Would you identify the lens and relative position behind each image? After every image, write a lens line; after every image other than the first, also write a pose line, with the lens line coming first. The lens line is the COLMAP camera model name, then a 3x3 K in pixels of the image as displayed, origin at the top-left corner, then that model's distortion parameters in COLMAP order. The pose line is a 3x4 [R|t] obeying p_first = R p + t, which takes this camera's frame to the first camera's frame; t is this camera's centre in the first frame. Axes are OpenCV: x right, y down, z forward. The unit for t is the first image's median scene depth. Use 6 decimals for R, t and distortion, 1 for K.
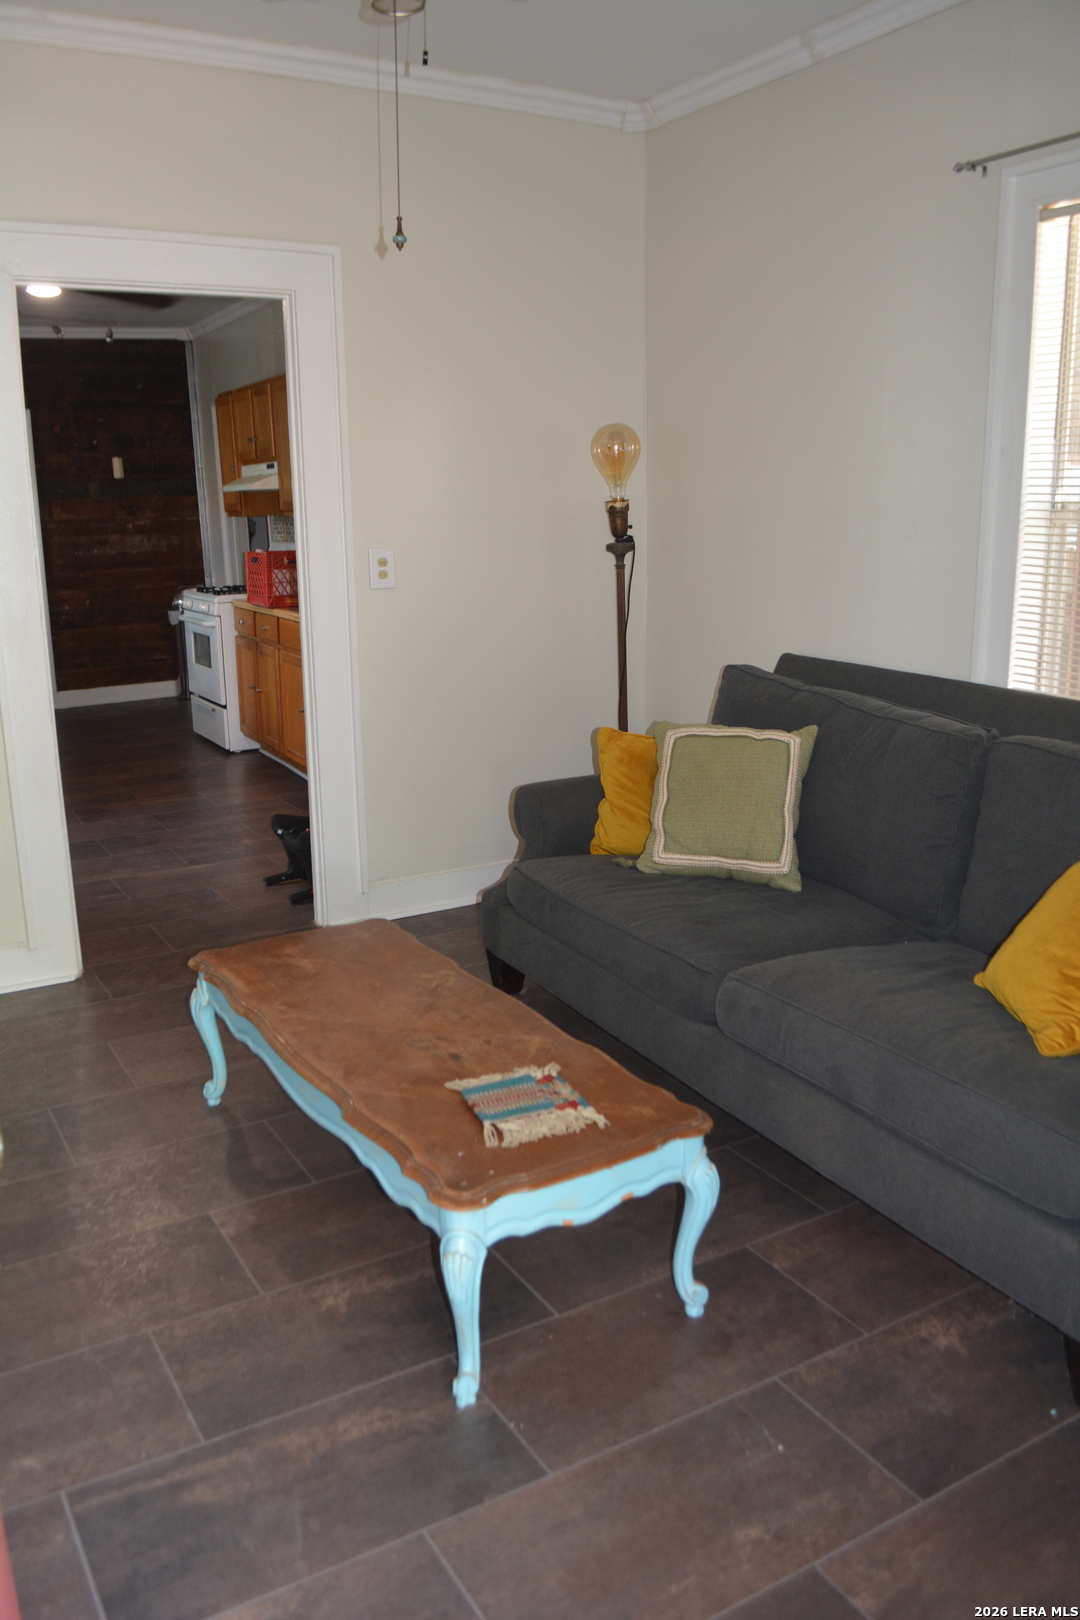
lens RADIAL K [[1273.1, 0, 540.0], [0, 1273.1, 810.0], [0, 0, 1]] dist [-0.086192, 0.010395]
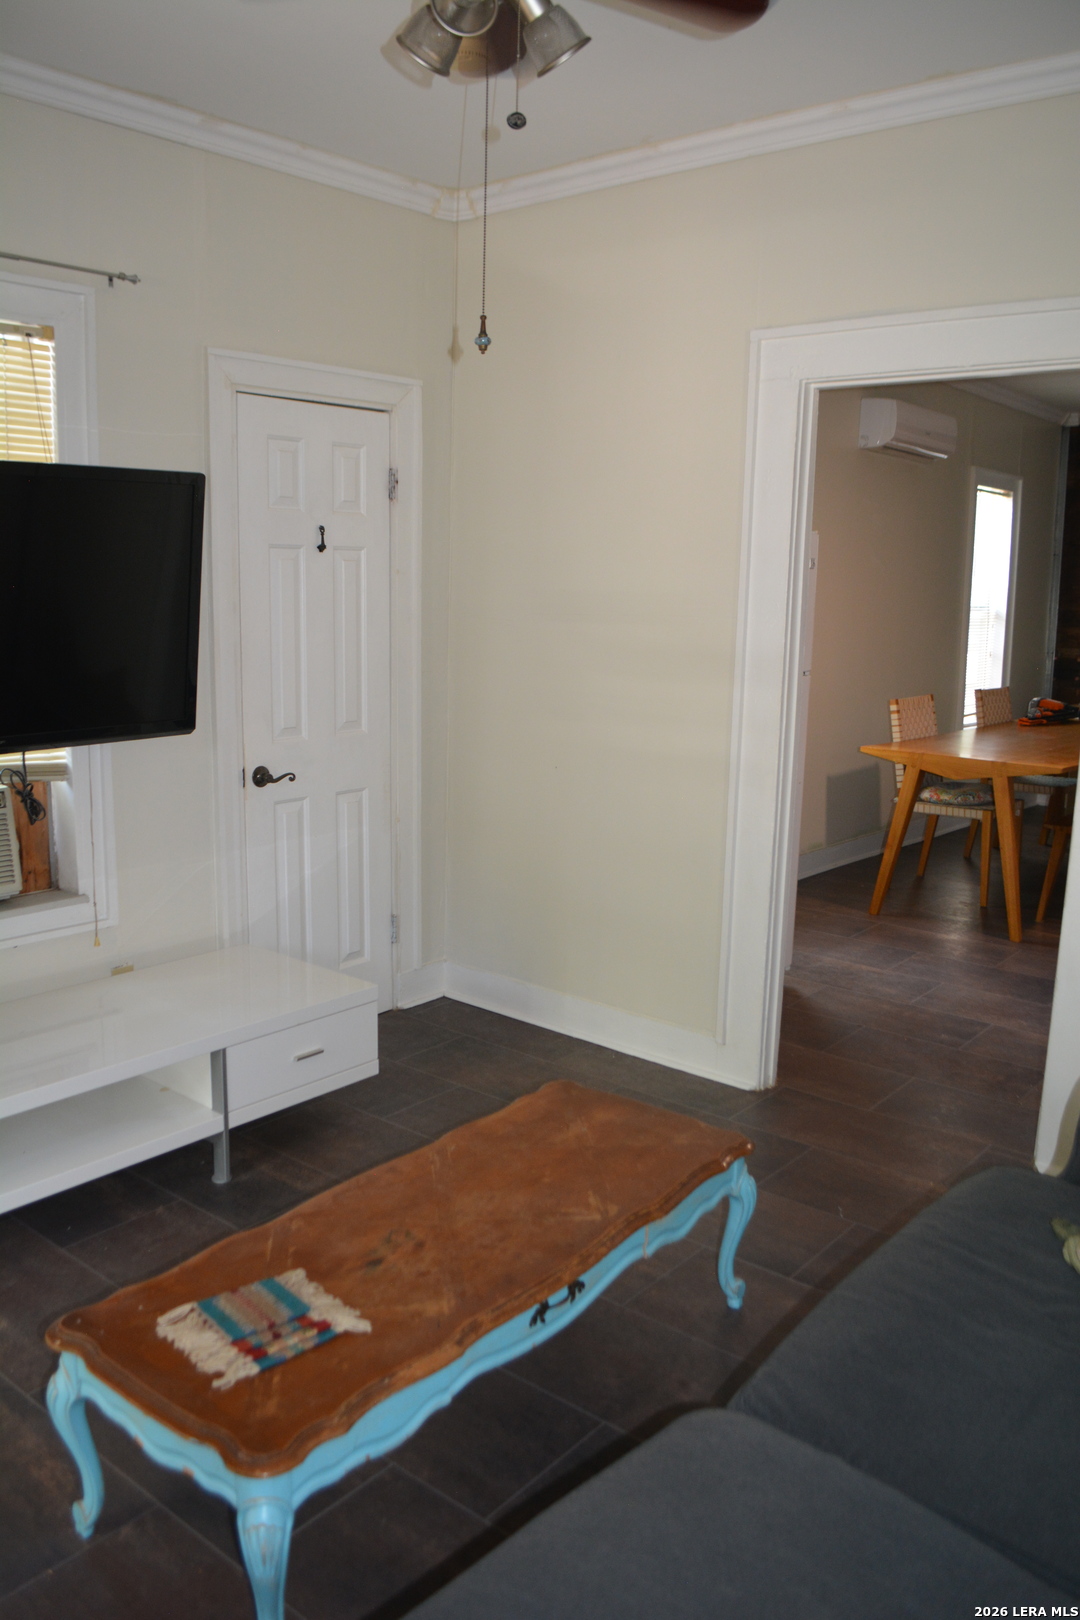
lens RADIAL K [[1273.1, 0, 540.0], [0, 1273.1, 810.0], [0, 0, 1]] dist [-0.086192, 0.010395]
pose [[0.338942, 0.190651, -0.921288, 0.209994], [-0.243746, 0.963611, 0.109736, -0.067997], [0.908684, 0.187366, 0.373078, 0.210708]]
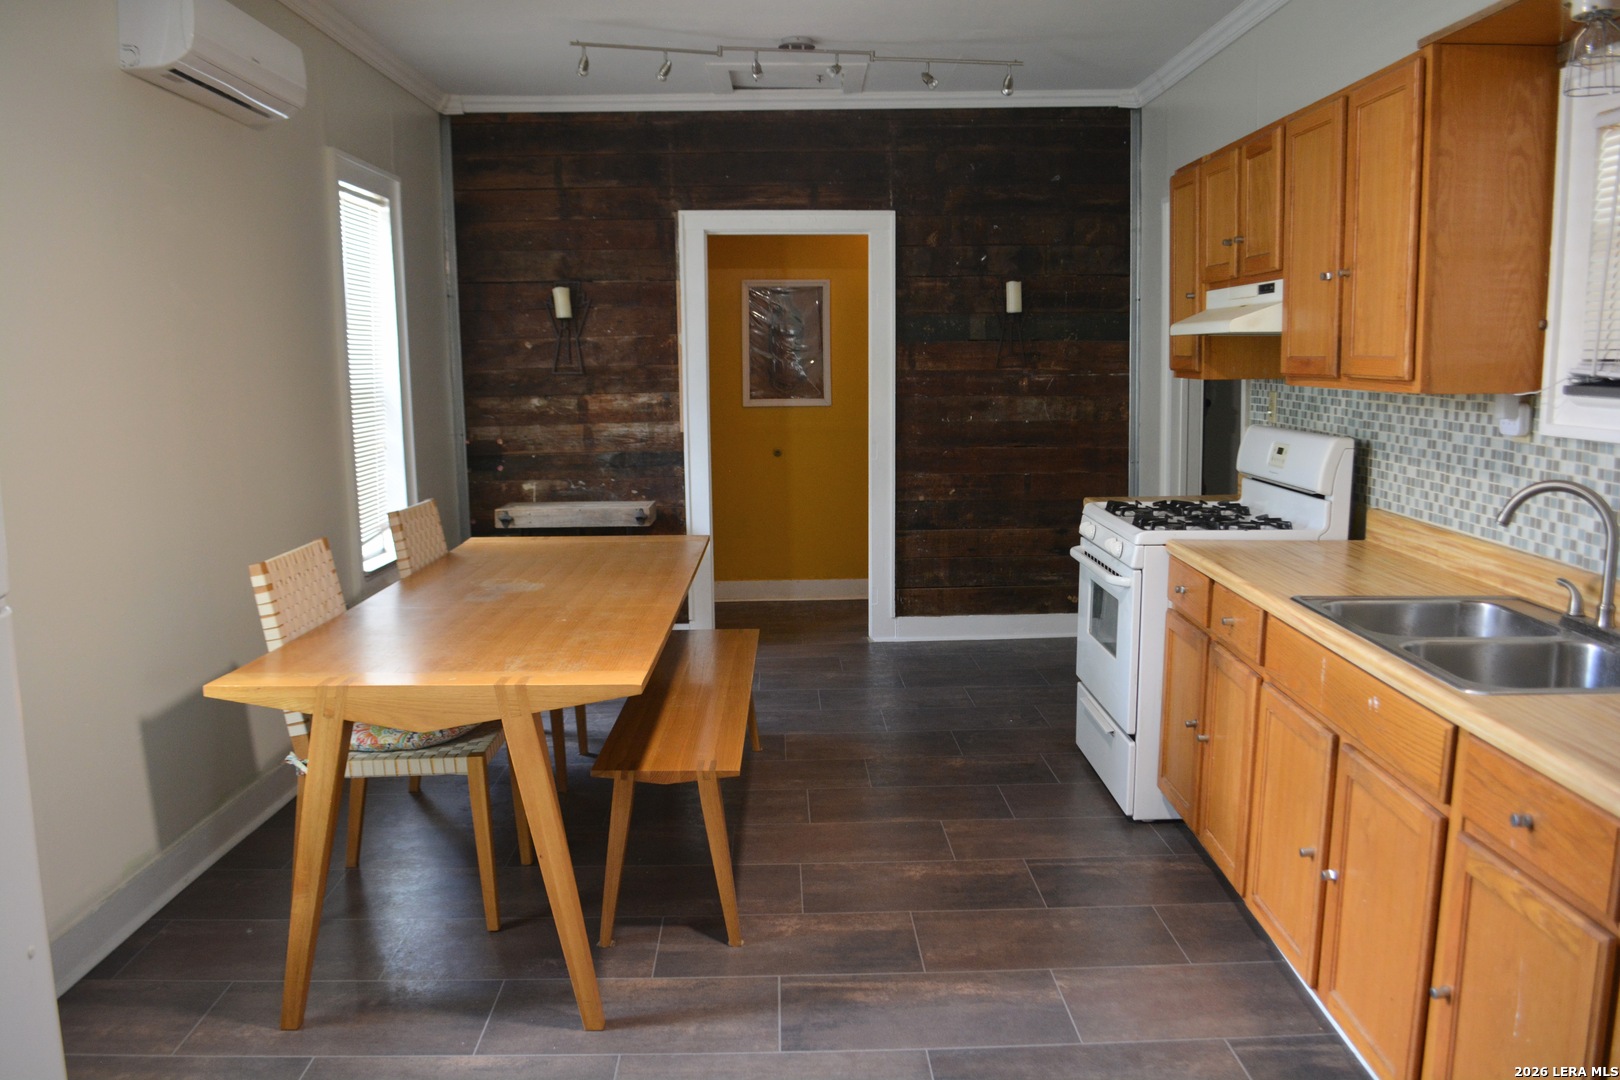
lens RADIAL K [[1273.1, 0, 809.3], [0, 1273.1, 571.8], [0, 0, 1]] dist [-0.086192, 0.010395]
pose [[0.873165, 0.091810, -0.478700, -0.110177], [-0.121933, 0.992017, -0.032151, -0.106939], [0.471927, 0.086442, 0.877390, 0.426740]]
